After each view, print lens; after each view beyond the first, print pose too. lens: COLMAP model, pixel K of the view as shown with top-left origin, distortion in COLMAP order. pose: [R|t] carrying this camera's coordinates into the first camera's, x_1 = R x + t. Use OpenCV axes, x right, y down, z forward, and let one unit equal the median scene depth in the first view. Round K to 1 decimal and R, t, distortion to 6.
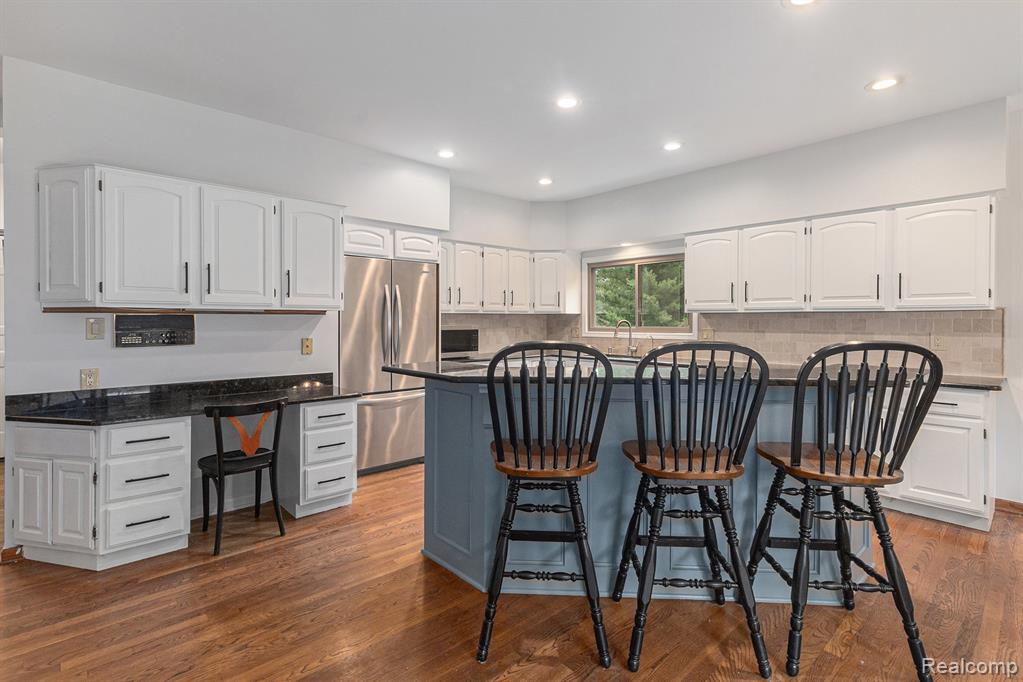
lens RADIAL K [[487.4, 0, 510.4], [0, 487.4, 326.9], [0, 0, 1]] dist [0.004442, 0.001273]
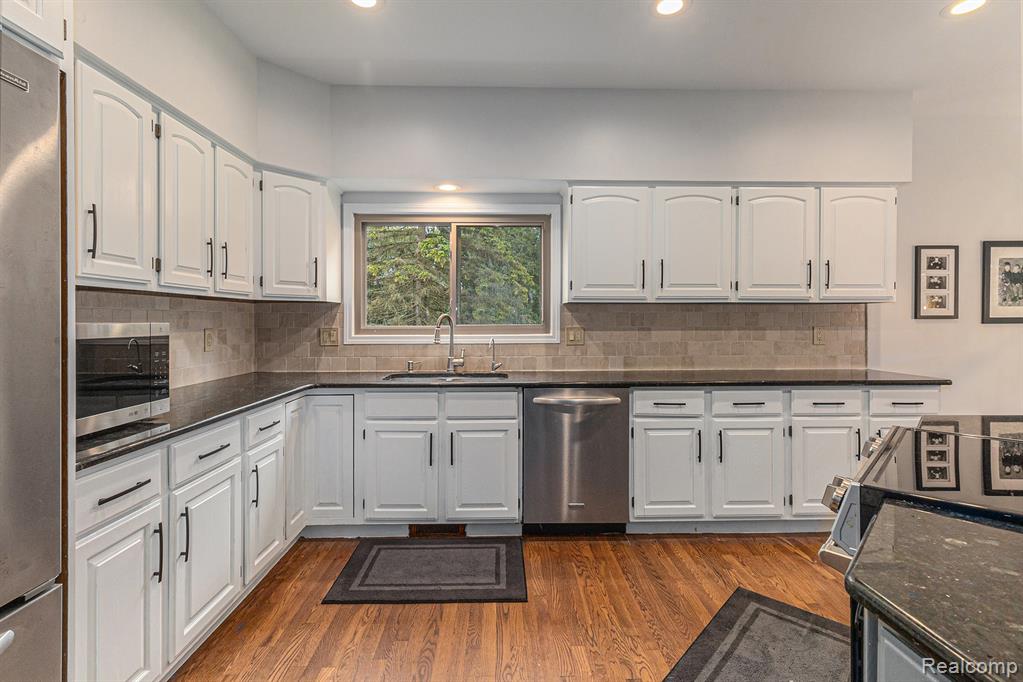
lens RADIAL K [[475.7, 0, 509.1], [0, 475.7, 323.7], [0, 0, 1]] dist [0.000101, 0.000234]
pose [[0.659871, -0.005838, 0.751356, -0.254101], [0.011722, 0.999928, -0.002526, 0.000686], [-0.751287, 0.010474, 0.659892, 0.937754]]
